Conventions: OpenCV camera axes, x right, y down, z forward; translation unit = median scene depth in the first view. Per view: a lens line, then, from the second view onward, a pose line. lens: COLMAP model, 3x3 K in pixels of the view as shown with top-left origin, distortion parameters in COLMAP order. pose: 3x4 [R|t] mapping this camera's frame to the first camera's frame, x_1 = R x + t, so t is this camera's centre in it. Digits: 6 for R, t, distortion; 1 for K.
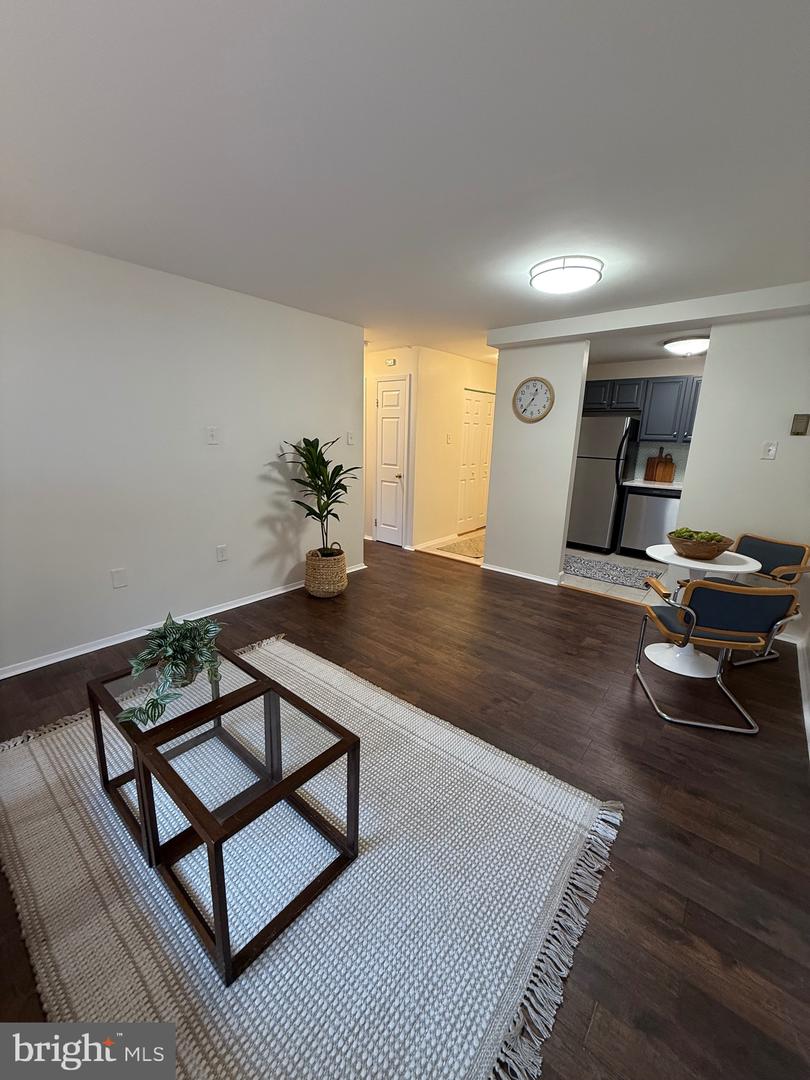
lens RADIAL K [[429.6, 0, 407.9], [0, 429.6, 535.6], [0, 0, 1]] dist [0.002859, 0.000815]
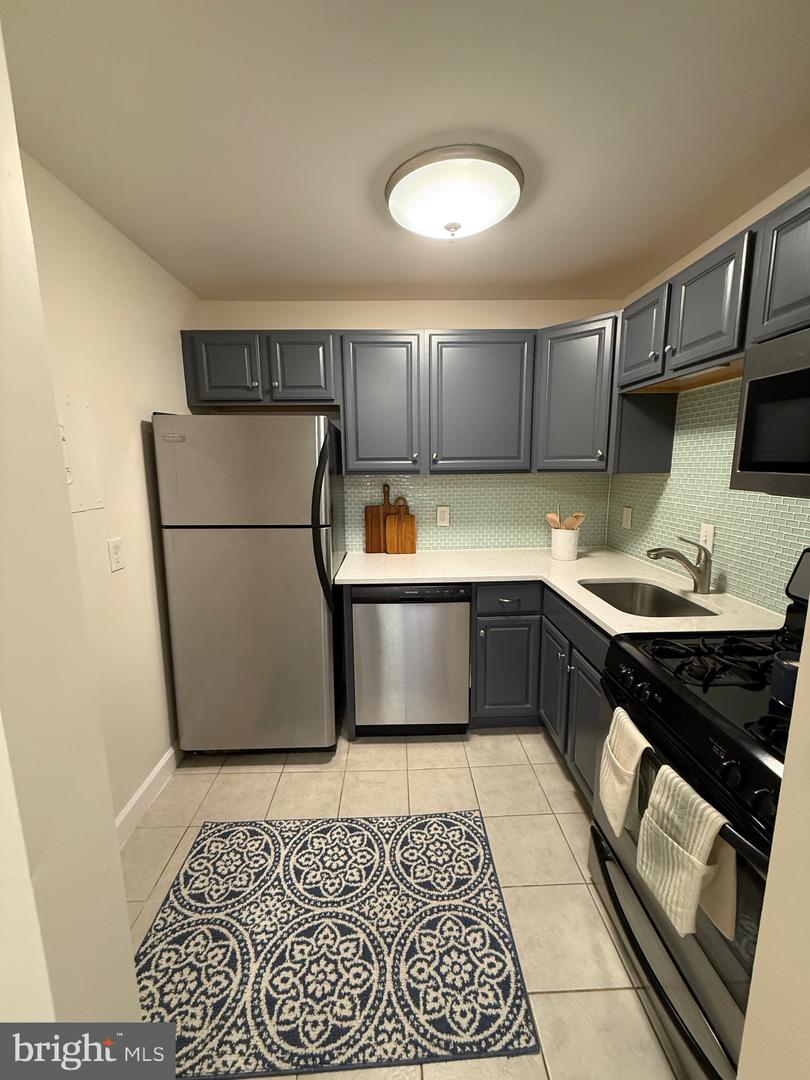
lens RADIAL K [[429.6, 0, 404.6], [0, 429.6, 535.3], [0, 0, 1]] dist [0.002859, 0.000815]
pose [[0.753216, -0.150567, 0.640308, 0.283474], [0.186315, 0.982419, 0.011845, -0.150429], [-0.630834, 0.110377, 0.768027, 0.617850]]
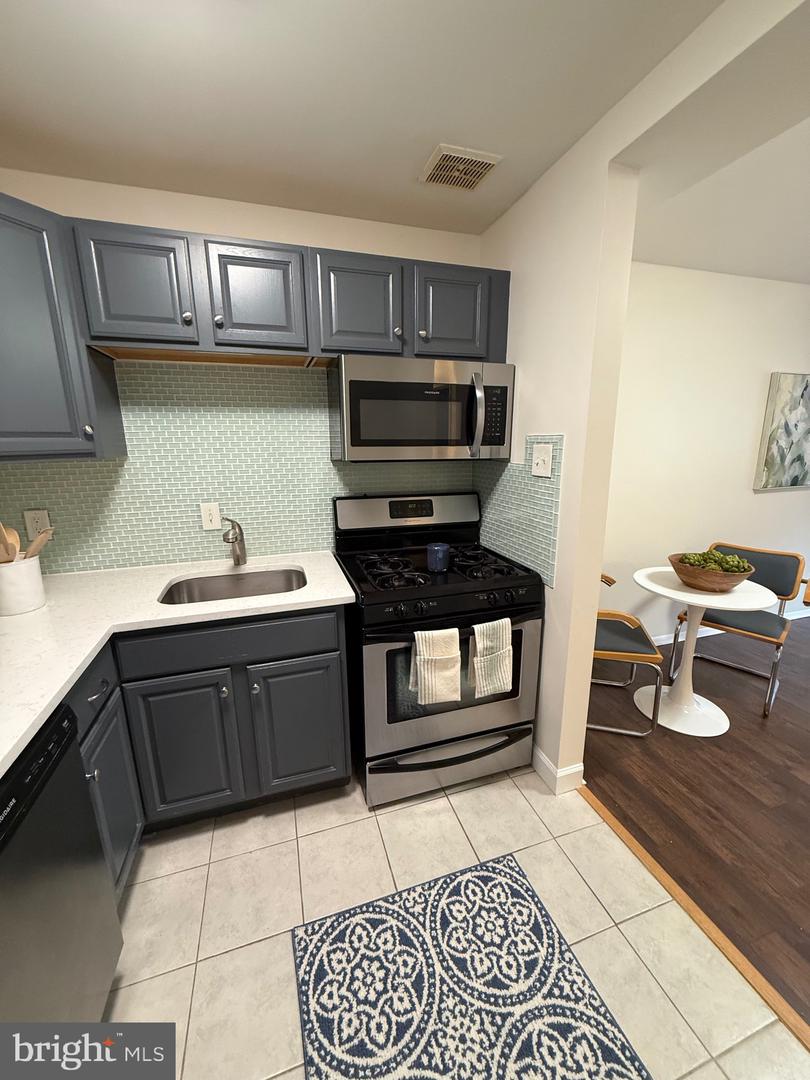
lens RADIAL K [[429.6, 0, 405.1], [0, 429.6, 538.3], [0, 0, 1]] dist [0.002859, 0.000815]
pose [[-0.841923, -0.144982, 0.519755, 0.376615], [0.107896, 0.898542, 0.425417, -0.227736], [-0.528700, 0.414248, -0.740861, 0.965368]]
